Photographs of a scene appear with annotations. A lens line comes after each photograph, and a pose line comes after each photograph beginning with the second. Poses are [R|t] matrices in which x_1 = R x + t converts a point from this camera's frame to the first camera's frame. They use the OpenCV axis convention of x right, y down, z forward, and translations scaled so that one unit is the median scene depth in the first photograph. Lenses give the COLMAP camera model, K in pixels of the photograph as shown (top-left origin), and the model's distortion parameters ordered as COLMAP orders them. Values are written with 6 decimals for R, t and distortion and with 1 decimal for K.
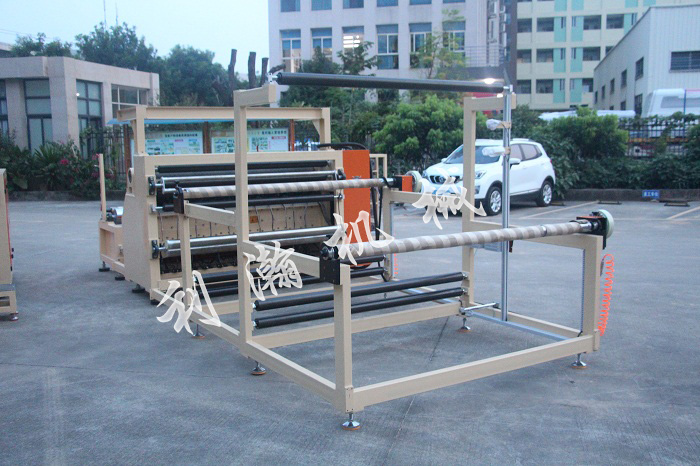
lens RADIAL K [[719.6, 0, 350.0], [0, 719.6, 233.0], [0, 0, 1]] dist [-0.095965, 0.225673]
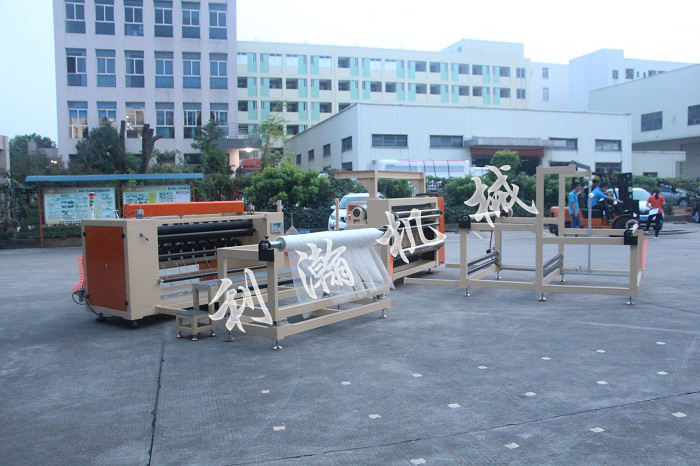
lens RADIAL K [[596.1, 0, 350.0], [0, 596.1, 233.0], [0, 0, 1]] dist [-0.066425, 0.002923]
pose [[0.880522, -0.033196, 0.472841, -0.291934], [0.064952, 0.996585, -0.050988, 0.010341], [-0.469534, 0.075608, 0.879671, -0.052690]]
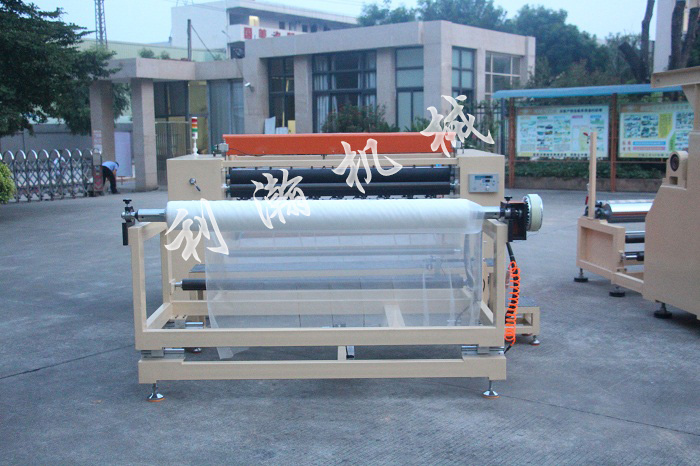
lens RADIAL K [[831.8, 0, 350.0], [0, 831.8, 233.0], [0, 0, 1]] dist [0.009925, 0.044800]
pose [[0.915037, 0.054420, -0.399682, -0.079919], [-0.051042, 0.998514, 0.019101, -0.001603], [0.400127, 0.002923, 0.916455, 0.022270]]
